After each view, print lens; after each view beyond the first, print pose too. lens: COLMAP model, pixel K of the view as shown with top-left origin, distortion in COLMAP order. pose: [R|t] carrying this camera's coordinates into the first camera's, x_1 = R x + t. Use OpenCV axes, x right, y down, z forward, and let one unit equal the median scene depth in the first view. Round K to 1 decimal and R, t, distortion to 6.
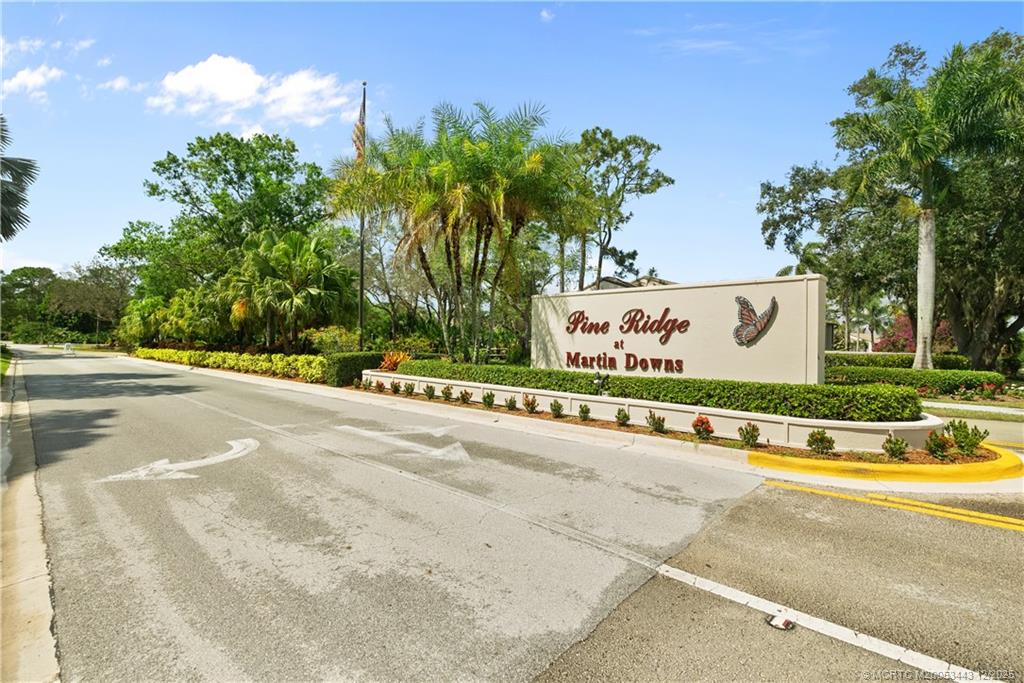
lens RADIAL K [[472.3, 0, 511.5], [0, 472.3, 338.3], [0, 0, 1]] dist [-0.001172, 0.000200]
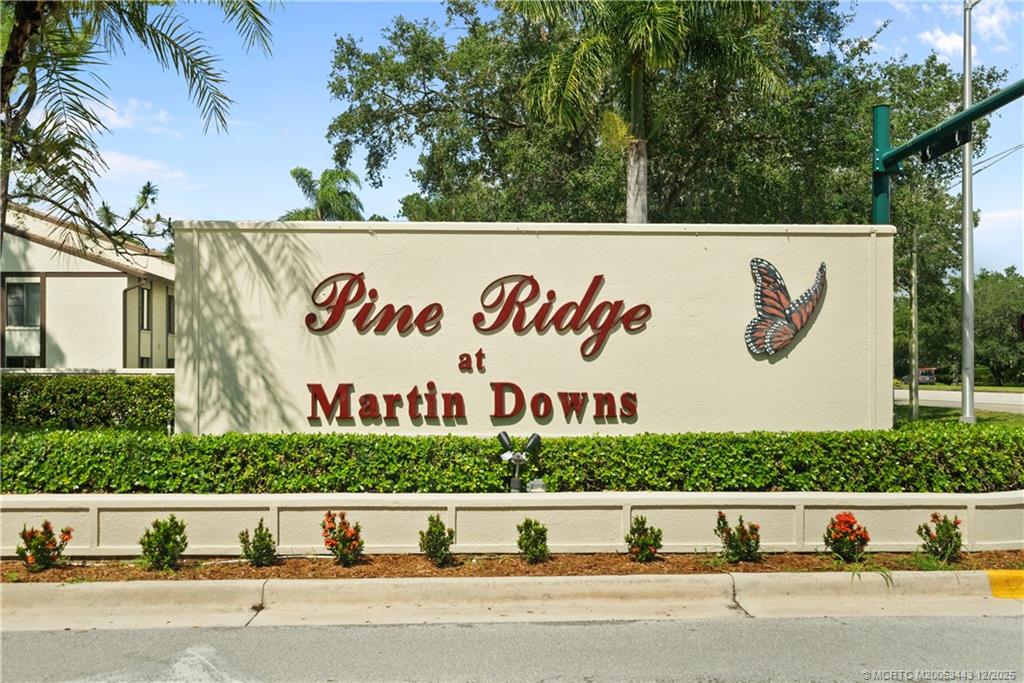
lens RADIAL K [[1015.9, 0, 512.5], [0, 1015.9, 343.5], [0, 0, 1]] dist [-0.020143, 0.000000]
pose [[0.701436, -0.002301, 0.712729, -0.372358], [0.004683, 0.999988, -0.001380, -0.000796], [-0.712717, 0.004306, 0.701438, 0.370652]]
